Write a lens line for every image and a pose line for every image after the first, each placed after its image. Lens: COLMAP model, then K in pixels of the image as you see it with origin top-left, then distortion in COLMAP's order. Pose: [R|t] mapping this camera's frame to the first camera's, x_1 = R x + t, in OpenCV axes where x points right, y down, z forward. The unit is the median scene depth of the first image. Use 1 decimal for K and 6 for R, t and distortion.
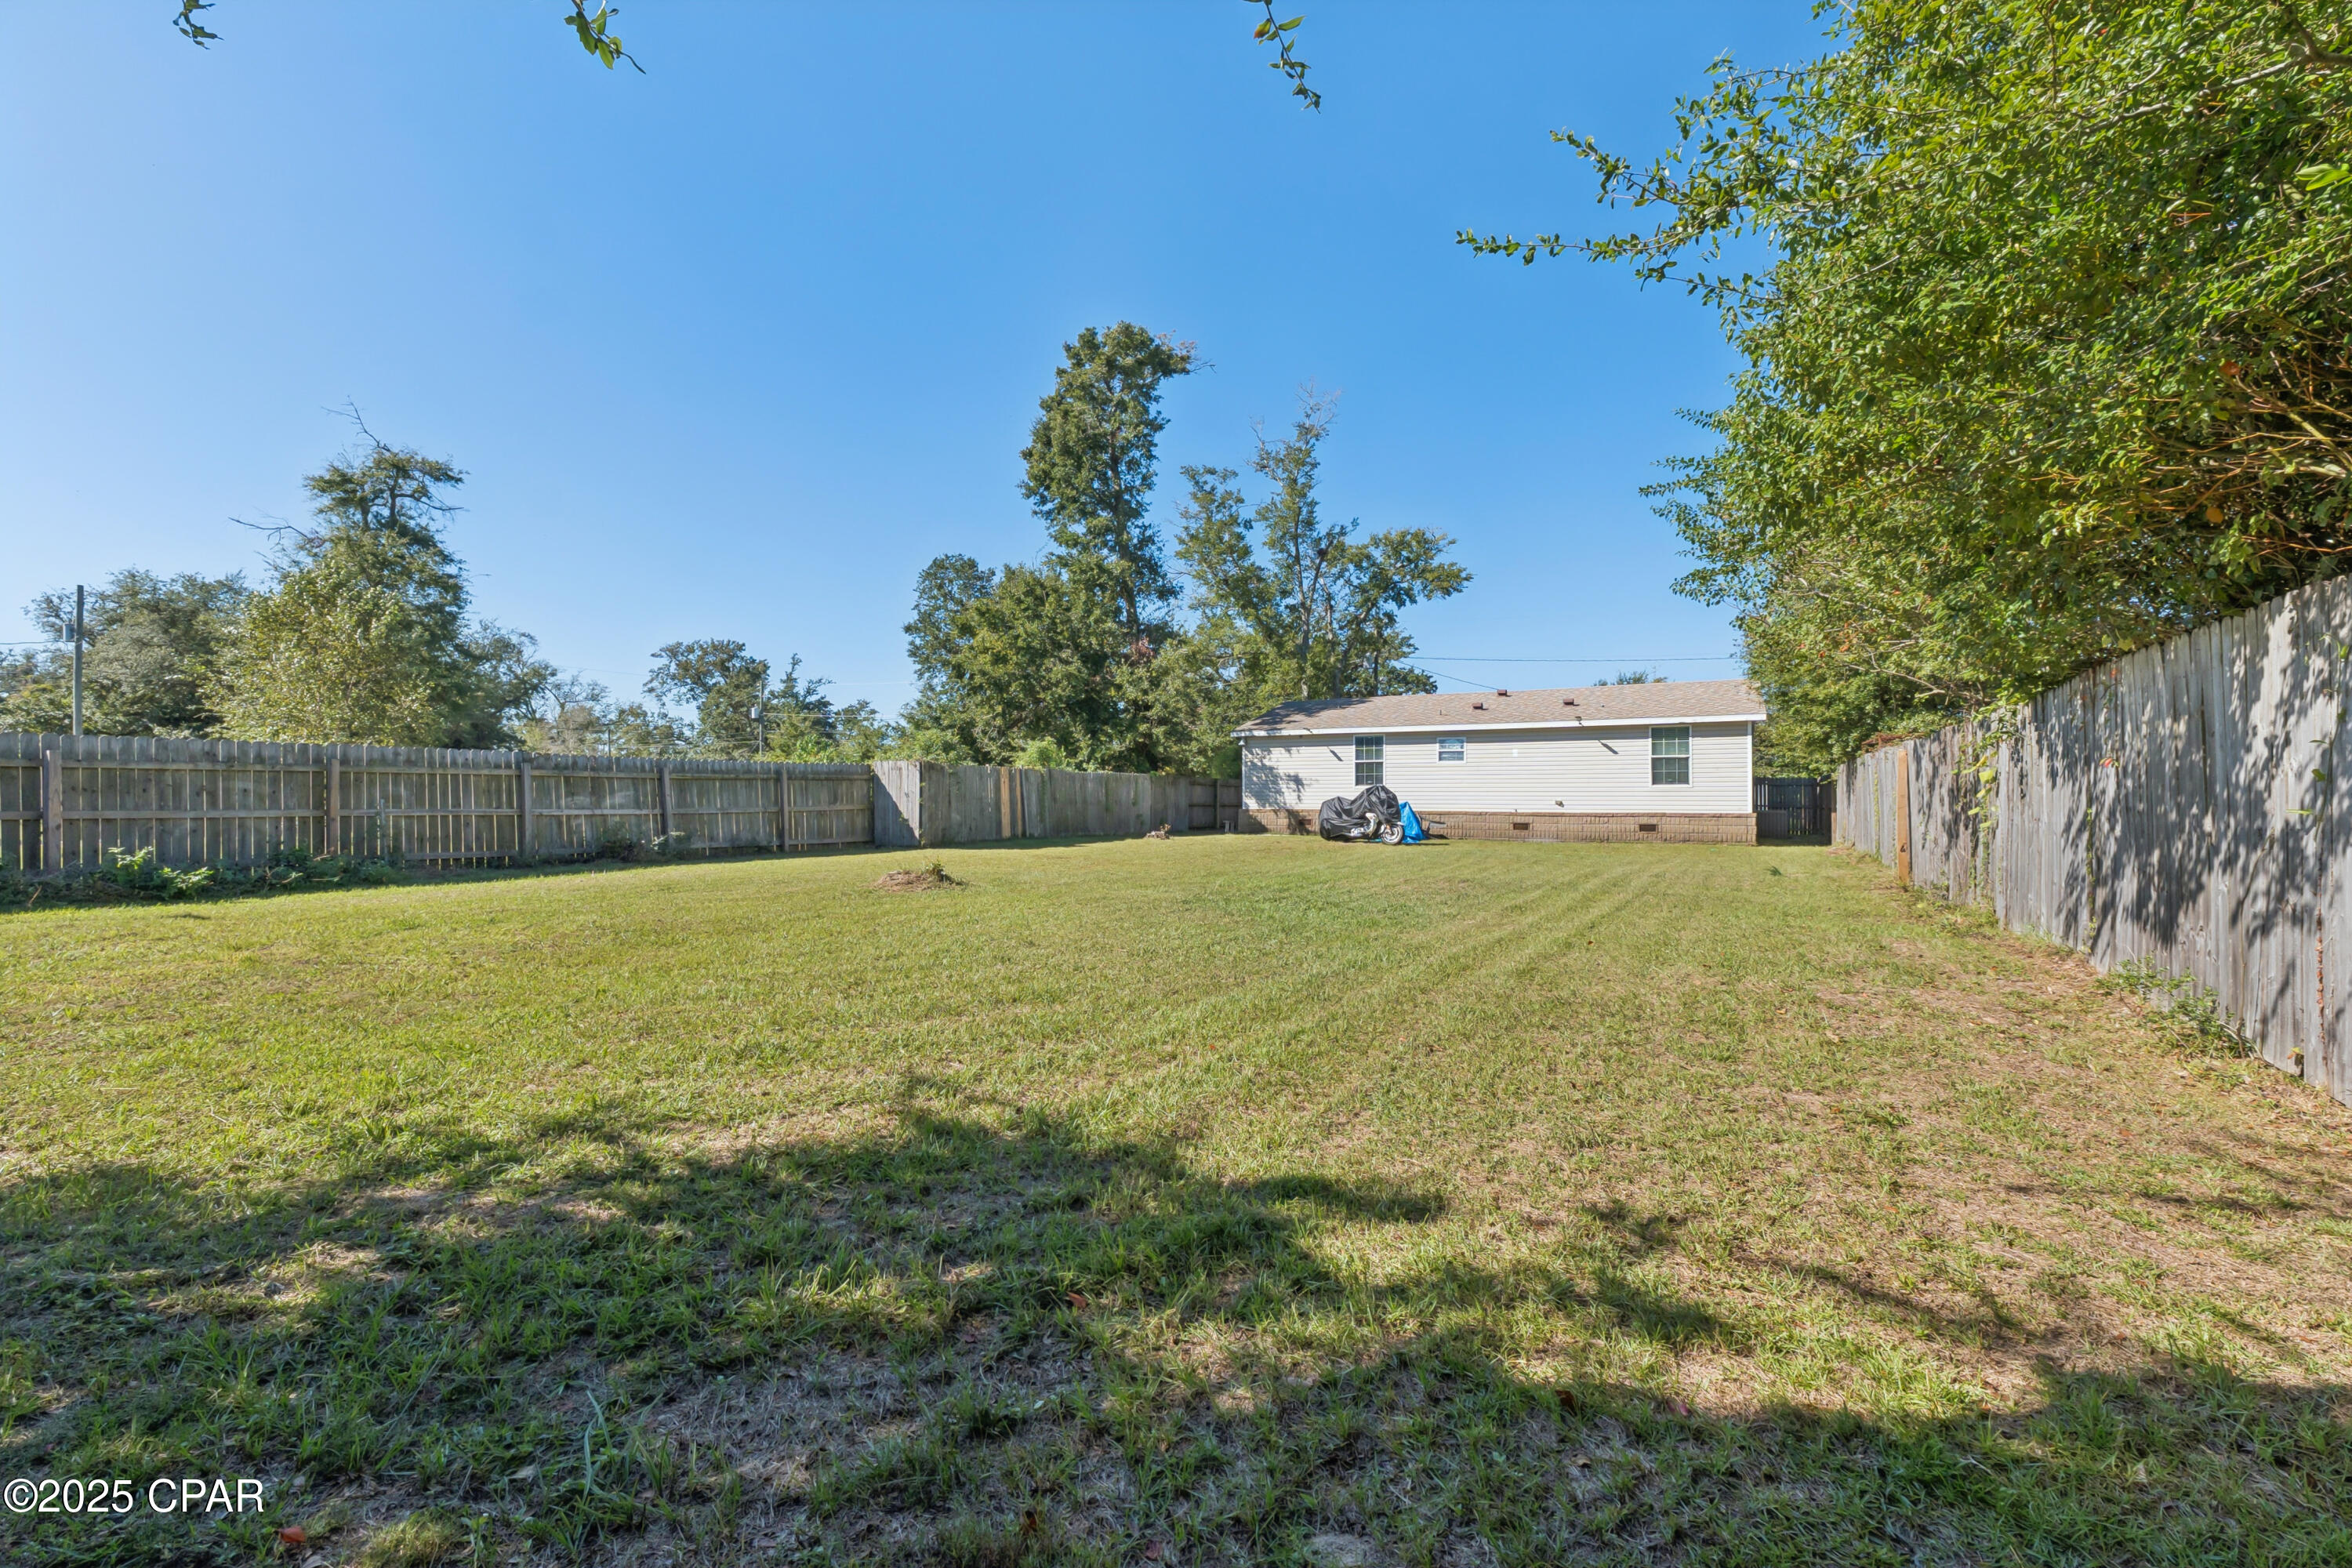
lens RADIAL K [[990.0, 0, 1170.5], [0, 990.0, 792.2], [0, 0, 1]] dist [0.000899, 0.000066]
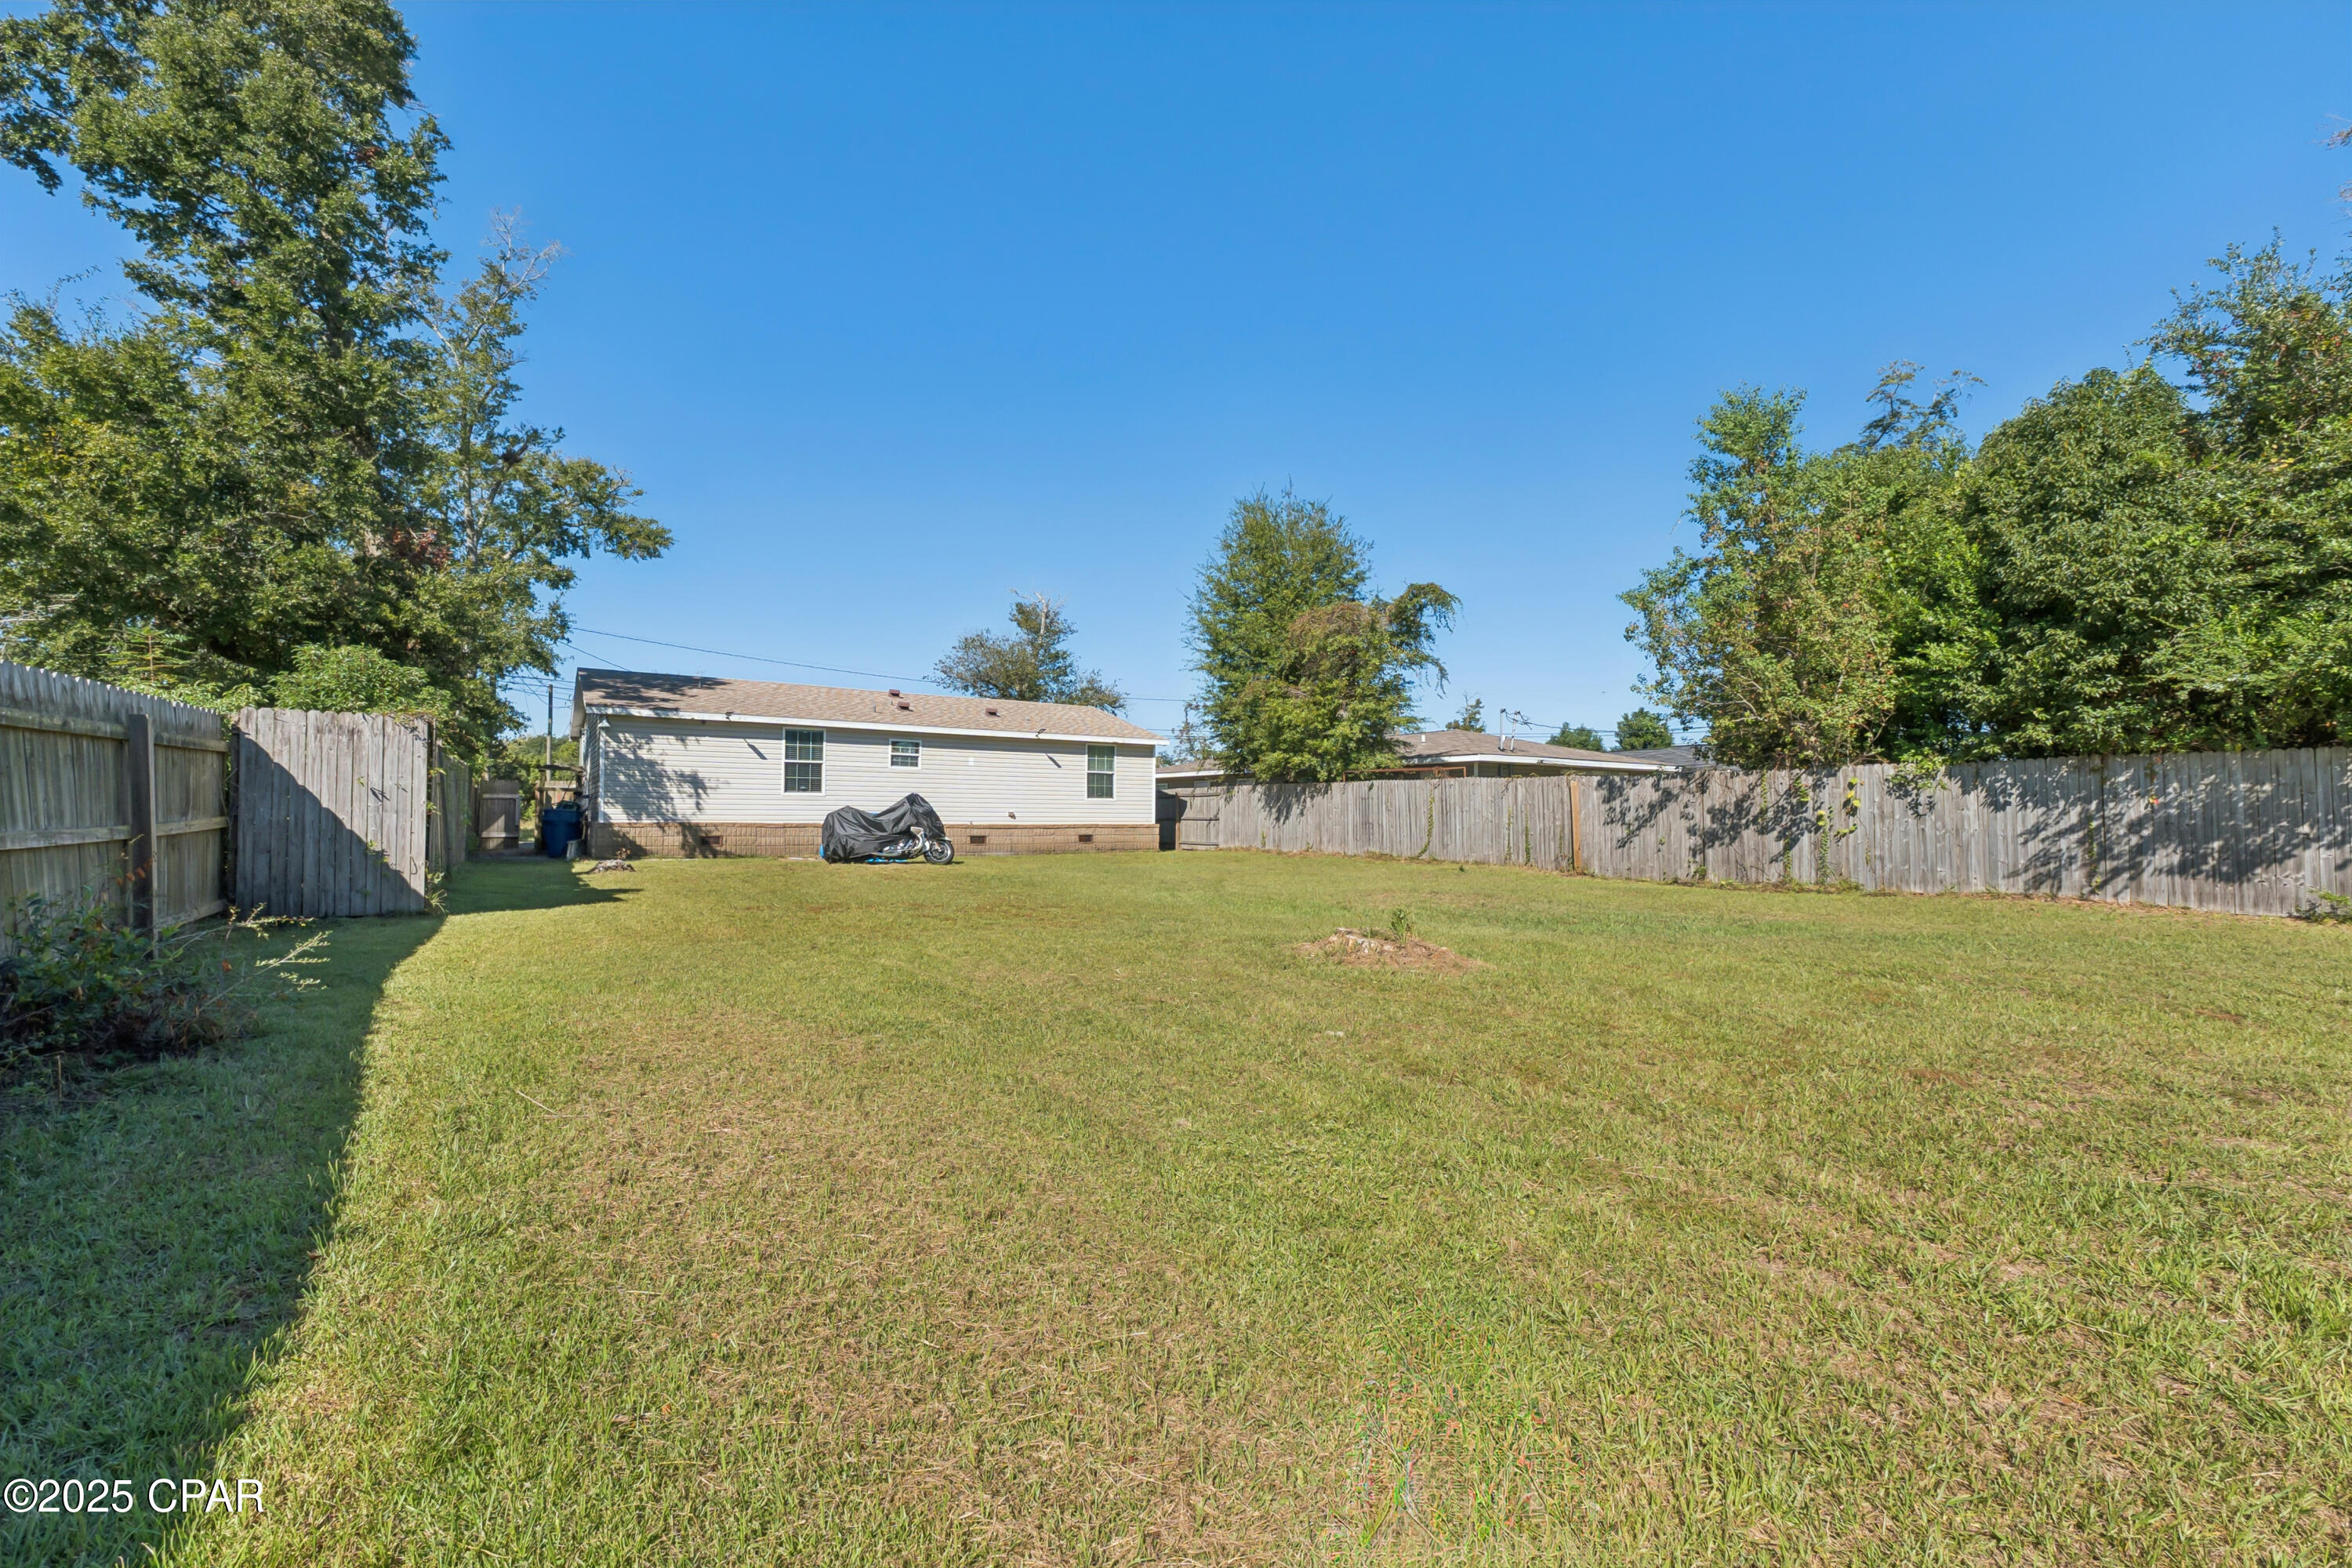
lens RADIAL K [[990.0, 0, 1172.8], [0, 990.0, 782.3], [0, 0, 1]] dist [0.000899, 0.000066]
pose [[0.473489, 0.029573, 0.880303, -0.373387], [-0.016802, 0.999558, -0.024541, -0.000125], [-0.880639, -0.003171, 0.473776, 0.373584]]
